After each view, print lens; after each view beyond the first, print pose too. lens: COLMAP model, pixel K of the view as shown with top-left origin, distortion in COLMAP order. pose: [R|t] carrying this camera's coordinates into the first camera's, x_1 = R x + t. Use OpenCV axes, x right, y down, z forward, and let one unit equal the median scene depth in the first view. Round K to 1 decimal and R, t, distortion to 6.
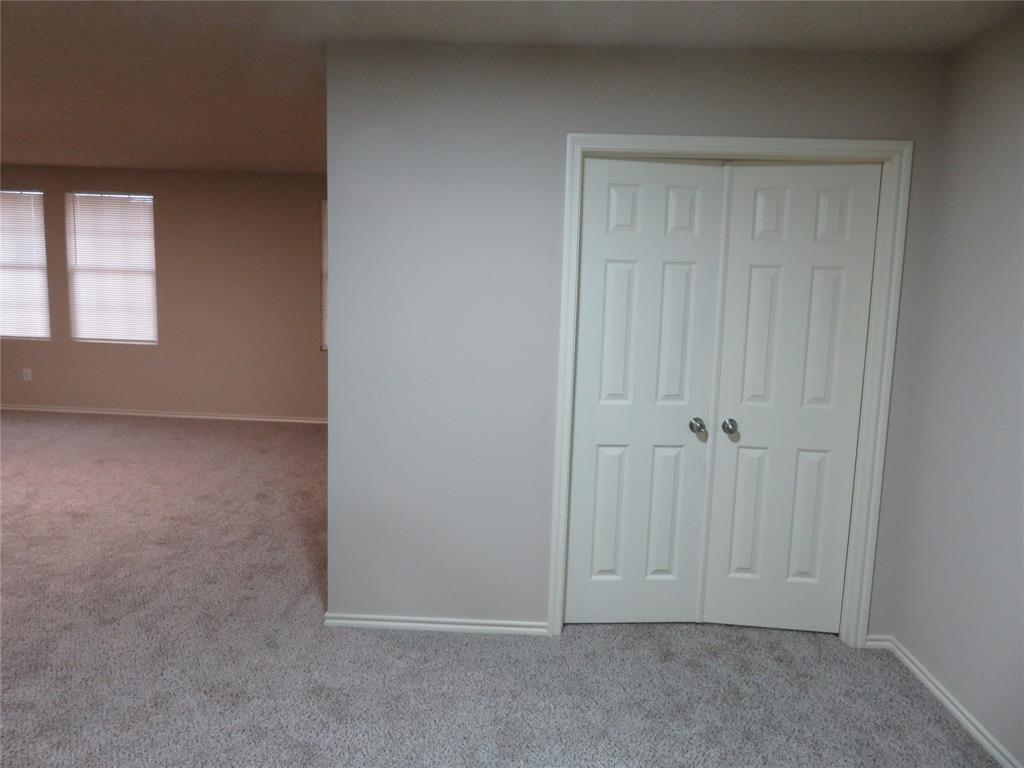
lens RADIAL K [[766.5, 0, 509.4], [0, 766.5, 385.4], [0, 0, 1]] dist [0.012949, -0.006217]
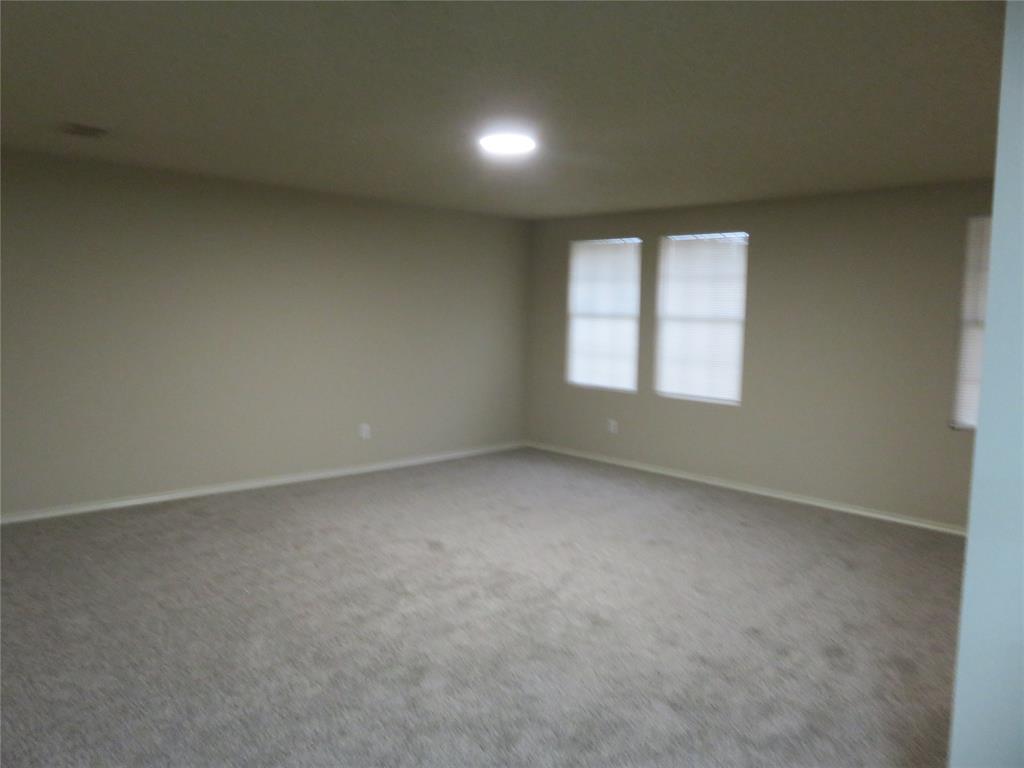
lens RADIAL K [[766.5, 0, 513.9], [0, 766.5, 386.2], [0, 0, 1]] dist [0.012949, -0.006217]
pose [[0.721375, 0.059142, -0.690015, -0.075927], [-0.099425, 0.994870, -0.018672, -0.048635], [0.685370, 0.082074, 0.723555, 0.306146]]
